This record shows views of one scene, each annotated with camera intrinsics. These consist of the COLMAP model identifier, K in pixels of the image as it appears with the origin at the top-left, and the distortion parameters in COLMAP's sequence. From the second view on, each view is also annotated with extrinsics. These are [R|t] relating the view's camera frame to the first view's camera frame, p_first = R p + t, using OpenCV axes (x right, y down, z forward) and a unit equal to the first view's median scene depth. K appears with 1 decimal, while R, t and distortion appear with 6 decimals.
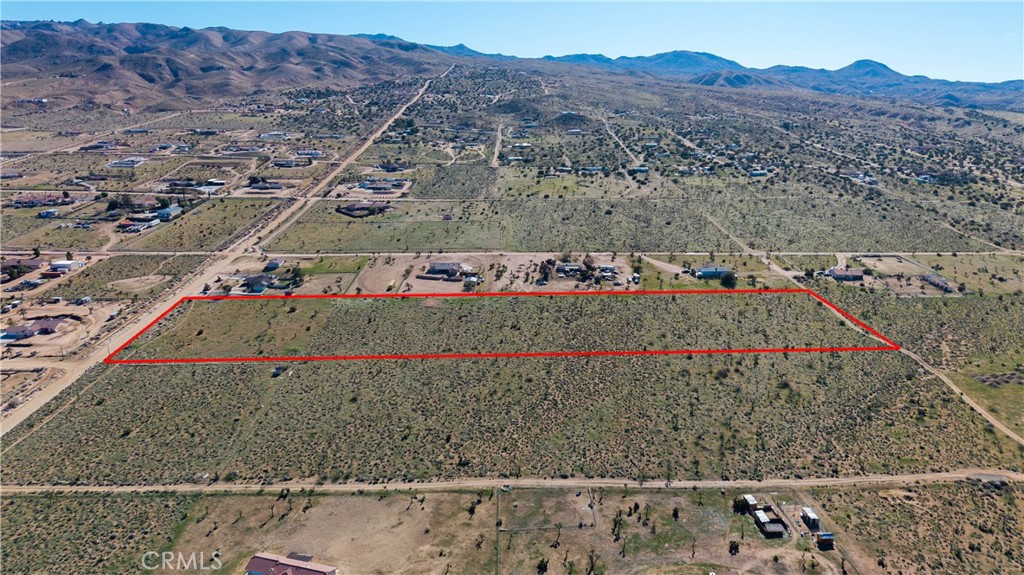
lens RADIAL K [[673.1, 0, 497.0], [0, 673.1, 287.1], [0, 0, 1]] dist [-0.001834, -0.001447]
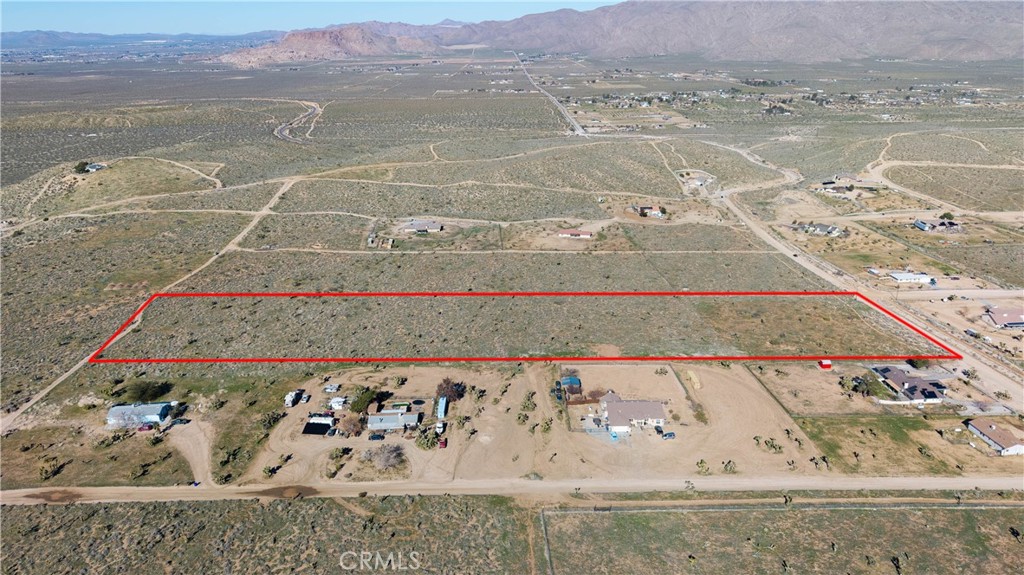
lens RADIAL K [[727.1, 0, 515.8], [0, 727.1, 286.8], [0, 0, 1]] dist [0.007257, -0.006621]
pose [[-0.998128, 0.025814, -0.055438, 0.049731], [-0.010727, 0.818581, 0.574290, -0.499232], [0.060205, 0.573810, -0.816772, 1.594703]]
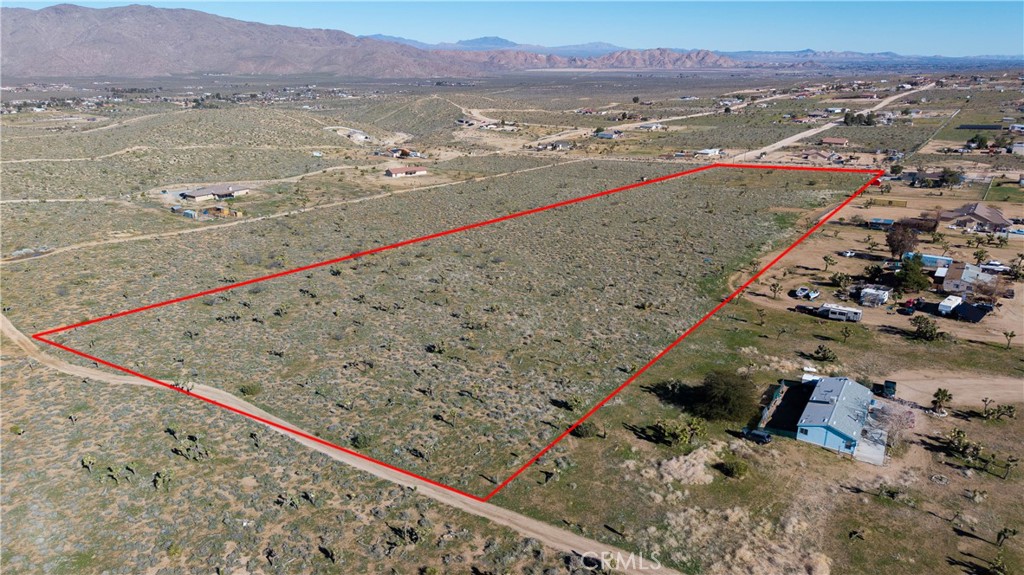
lens RADIAL K [[727.1, 0, 515.8], [0, 727.1, 286.8], [0, 0, 1]] dist [0.007257, -0.006621]
pose [[-0.550517, 0.252000, -0.795881, 0.633394], [-0.216234, 0.877773, 0.427501, -0.150398], [0.806333, 0.407443, -0.428739, 1.096579]]
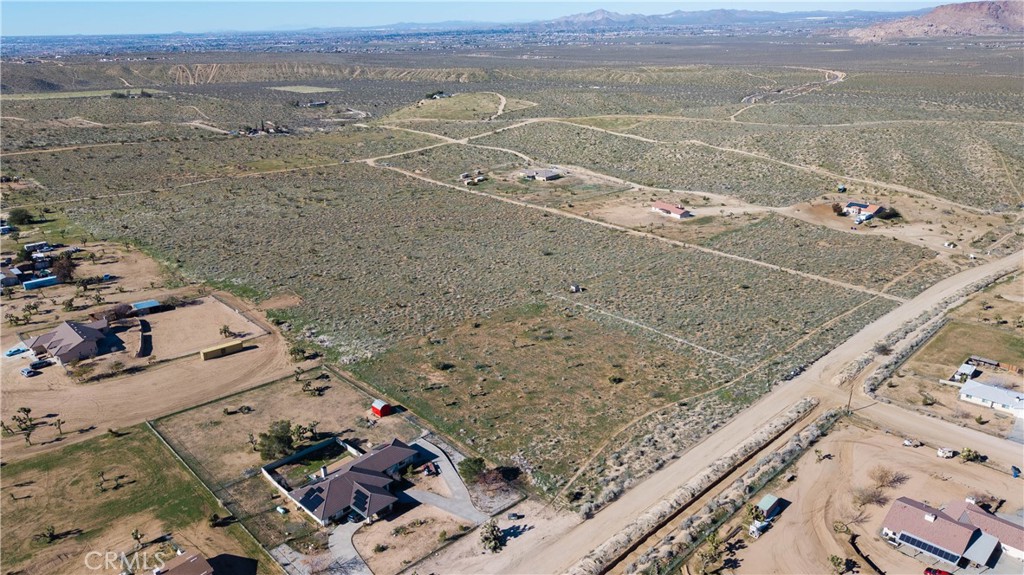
lens RADIAL K [[727.1, 0, 515.8], [0, 727.1, 286.8], [0, 0, 1]] dist [0.007257, -0.006621]
pose [[-0.712189, -0.233161, 0.662135, -0.670163], [0.204665, 0.833284, 0.513565, -0.278199], [-0.671490, 0.501272, -0.545736, 1.187871]]
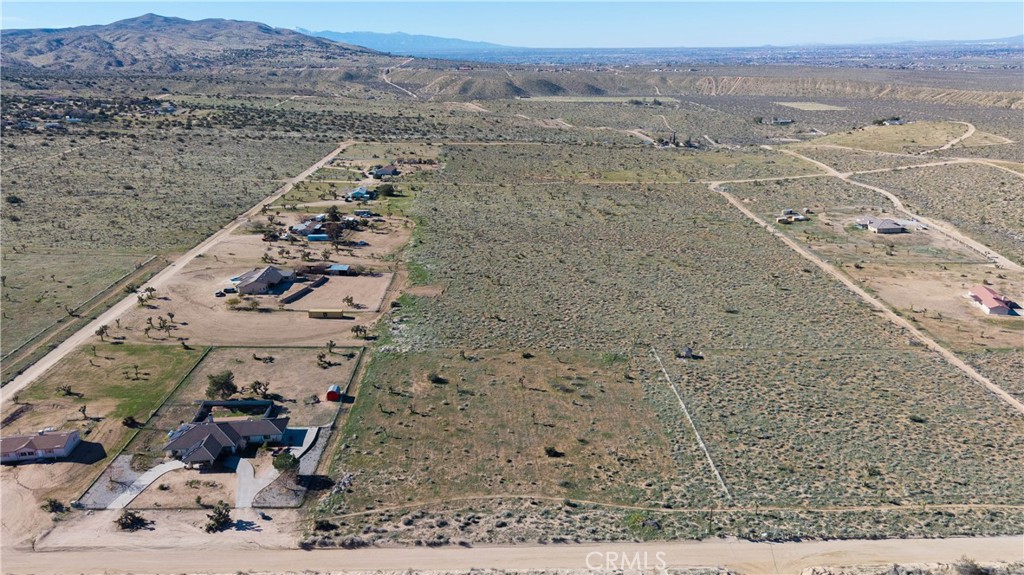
lens RADIAL K [[727.1, 0, 515.8], [0, 727.1, 286.8], [0, 0, 1]] dist [0.007257, -0.006621]
pose [[-0.052707, -0.318081, 0.946597, -0.791101], [0.287660, 0.902899, 0.319414, -0.187506], [-0.956281, 0.289133, 0.043910, 0.860890]]
